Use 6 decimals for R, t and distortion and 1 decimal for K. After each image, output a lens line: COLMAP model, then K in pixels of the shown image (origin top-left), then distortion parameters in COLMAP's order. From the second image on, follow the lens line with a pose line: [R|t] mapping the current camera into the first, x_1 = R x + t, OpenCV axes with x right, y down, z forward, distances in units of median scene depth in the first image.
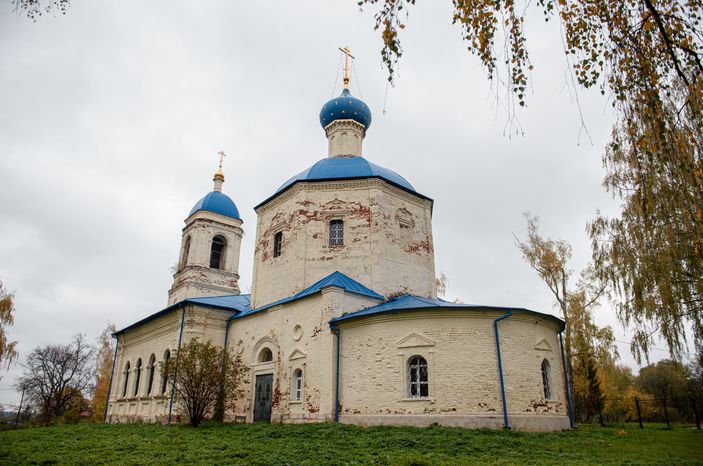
lens RADIAL K [[486.4, 0, 351.5], [0, 486.4, 233.0], [0, 0, 1]] dist [-0.059044, -0.000029]
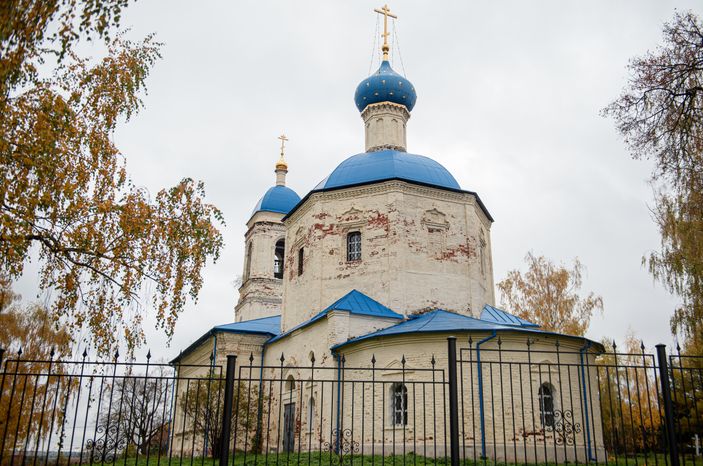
lens RADIAL K [[669.3, 0, 351.5], [0, 669.3, 233.0], [0, 0, 1]] dist [-0.003091, -0.000658]
pose [[0.962147, -0.088179, -0.257870, 0.285289], [0.100750, 0.994263, 0.035924, -0.069911], [0.253223, -0.060545, 0.965511, -0.203868]]
